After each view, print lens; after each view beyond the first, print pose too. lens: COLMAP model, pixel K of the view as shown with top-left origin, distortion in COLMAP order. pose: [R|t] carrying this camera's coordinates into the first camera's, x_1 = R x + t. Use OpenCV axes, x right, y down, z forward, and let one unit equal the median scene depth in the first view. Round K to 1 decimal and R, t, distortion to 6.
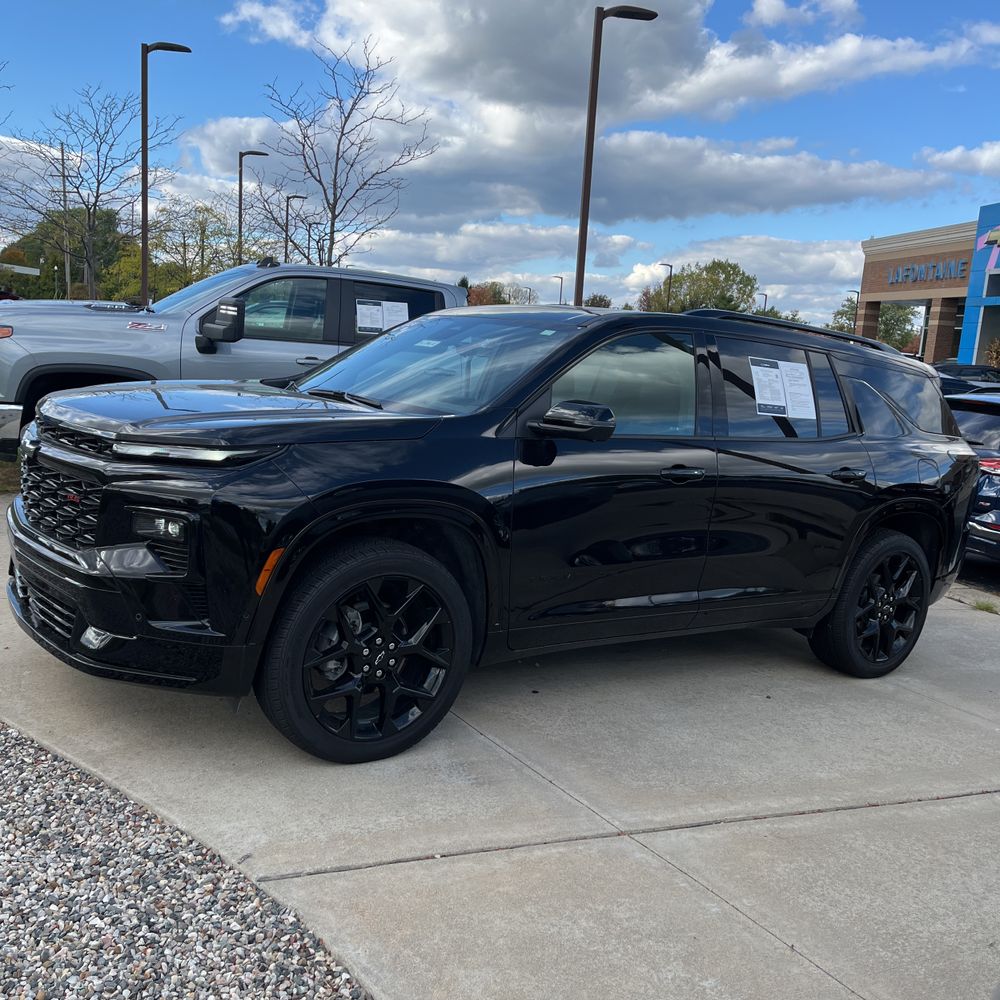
lens RADIAL K [[1014.6, 0, 491.3], [0, 1014.6, 510.6], [0, 0, 1]] dist [0.019858, 0.000000]
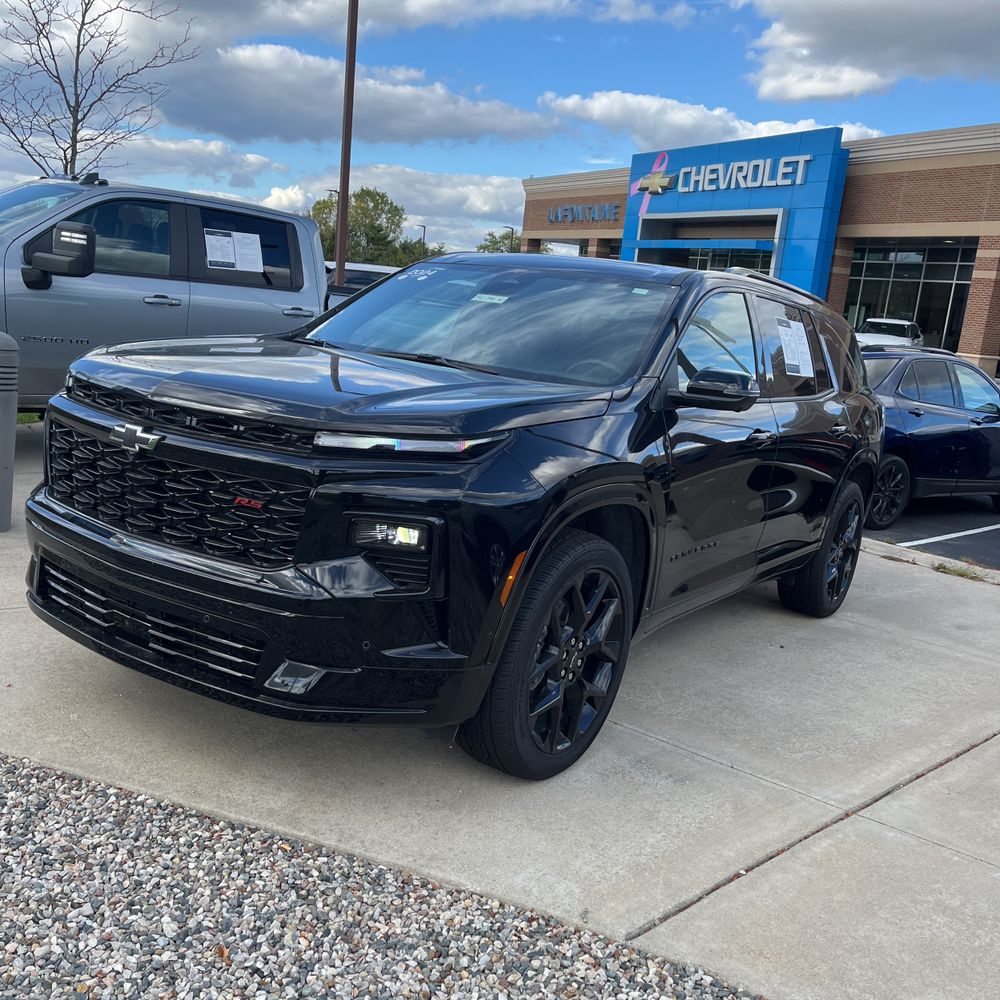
lens RADIAL K [[1014.6, 0, 505.9], [0, 1014.6, 504.2], [0, 0, 1]] dist [0.019858, 0.000000]
pose [[0.937324, -0.050180, 0.344828, -0.312237], [0.028502, 0.997302, 0.067655, -0.036824], [-0.347292, -0.053586, 0.936225, 0.121573]]
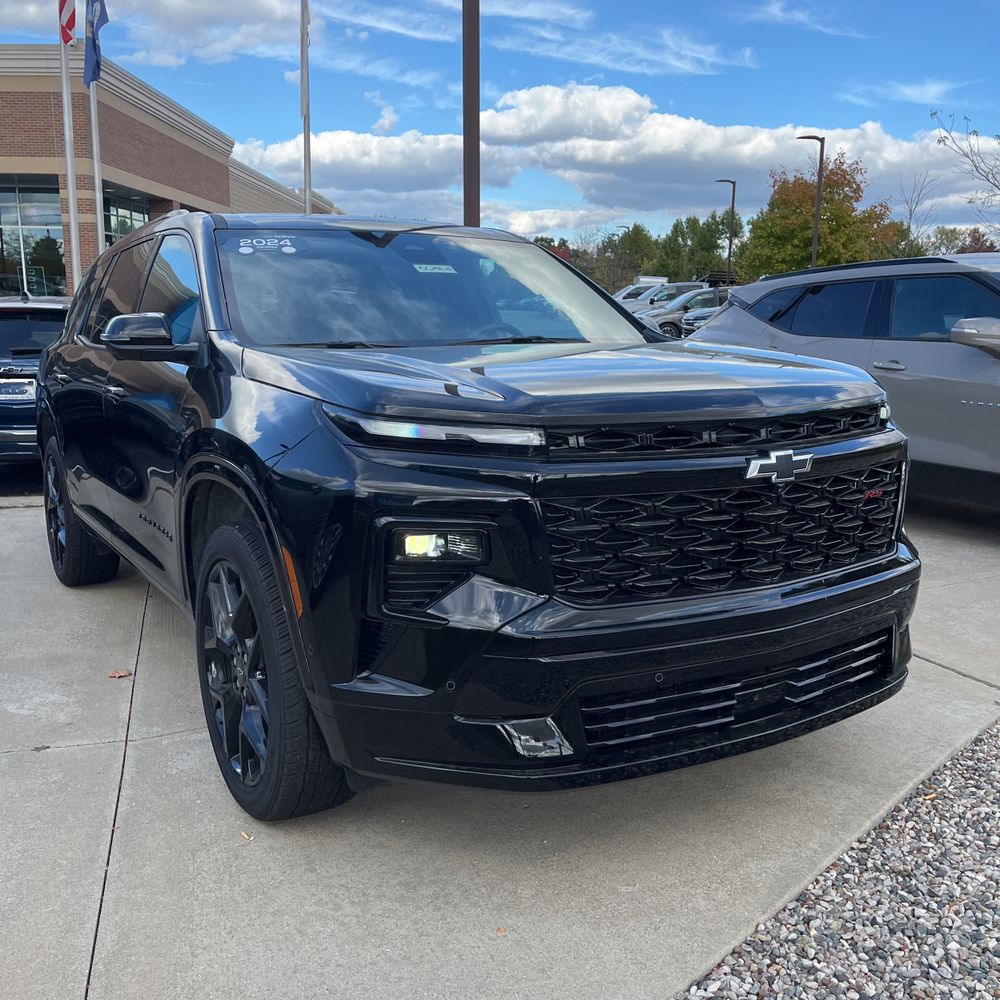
lens RADIAL K [[1014.6, 0, 489.8], [0, 1014.6, 499.2], [0, 0, 1]] dist [0.019858, 0.000000]
pose [[0.069896, -0.258249, 0.963547, -0.720139], [0.168531, 0.955082, 0.243755, -0.144434], [-0.983215, 0.145350, 0.110279, 0.753260]]
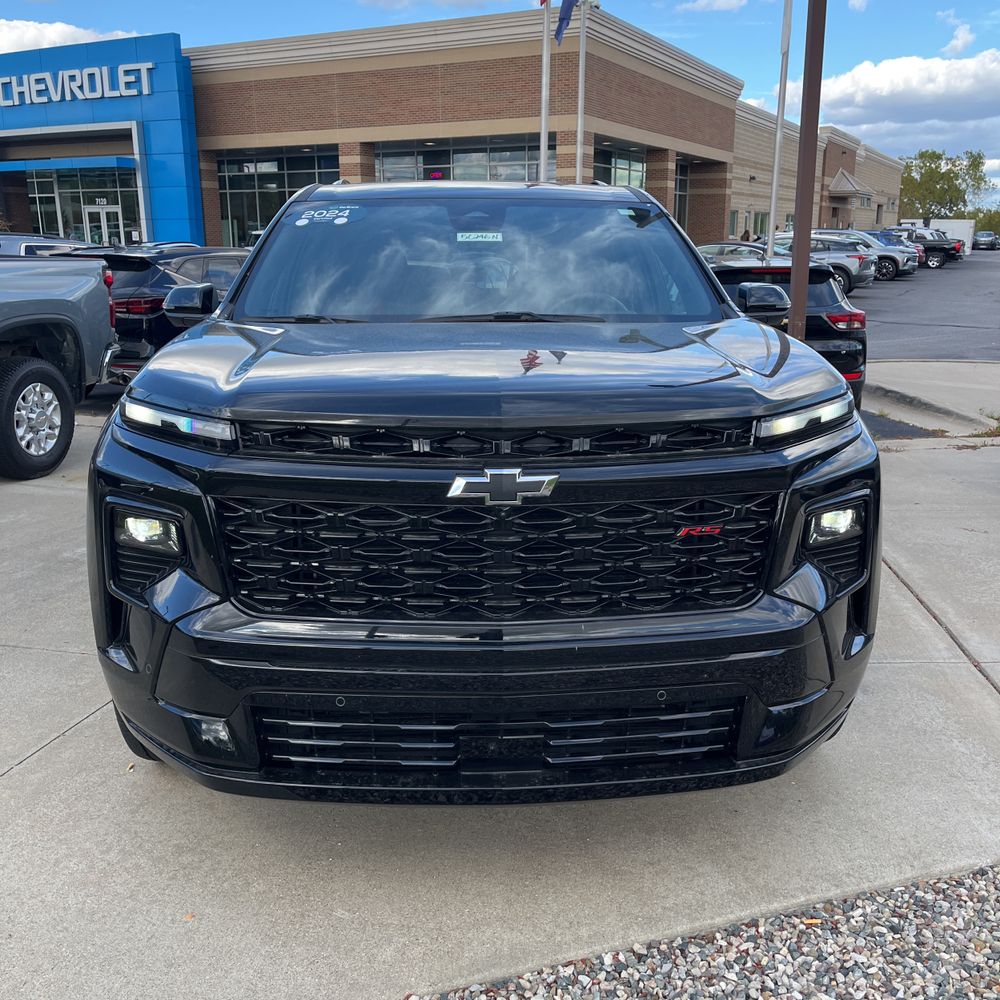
lens RADIAL K [[1014.6, 0, 504.9], [0, 1014.6, 495.6], [0, 0, 1]] dist [0.019858, 0.000000]
pose [[0.537085, -0.270498, 0.798981, -0.590056], [0.182933, 0.961998, 0.202719, -0.104270], [-0.823453, 0.037283, 0.566158, 0.479701]]
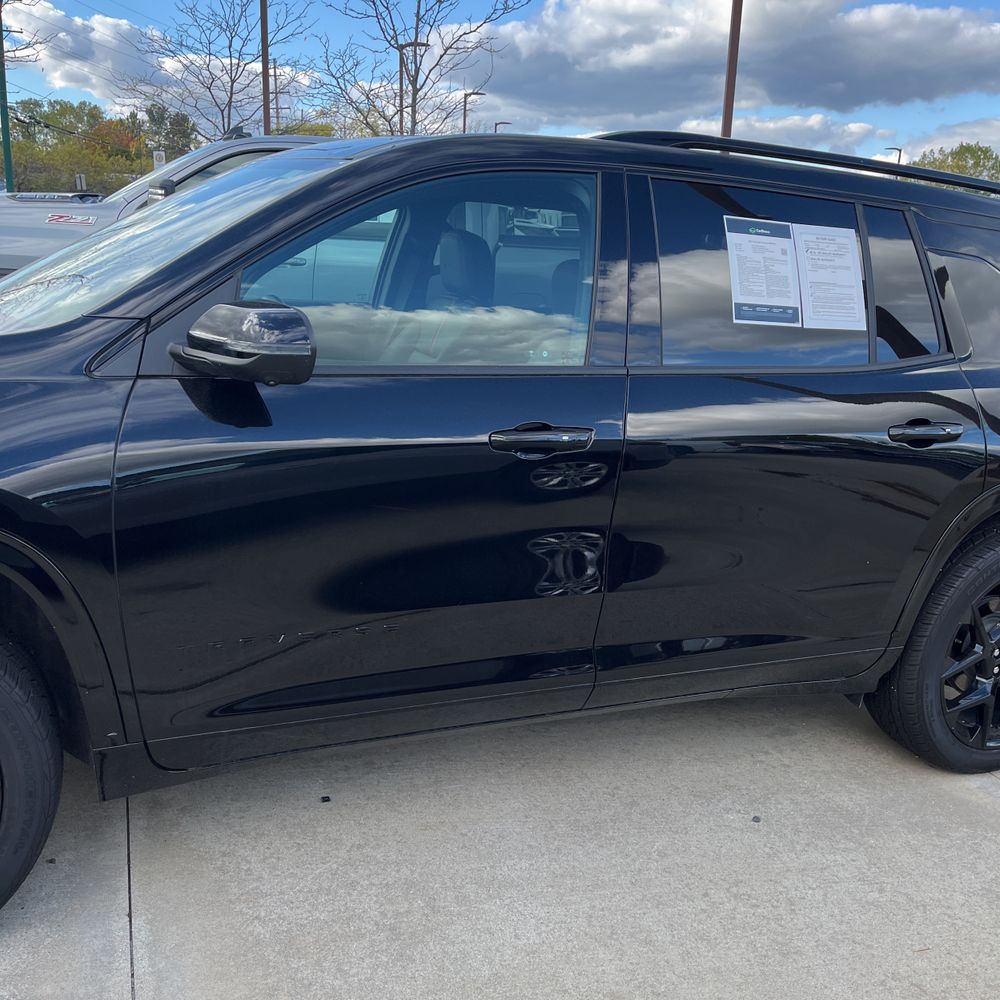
lens RADIAL K [[1014.6, 0, 492.8], [0, 1014.6, 499.8], [0, 0, 1]] dist [0.019858, 0.000000]
pose [[0.978516, 0.021443, -0.205050, 0.218911], [-0.005459, 0.996923, 0.078202, -0.037233], [0.206096, -0.075402, 0.975622, 0.383155]]
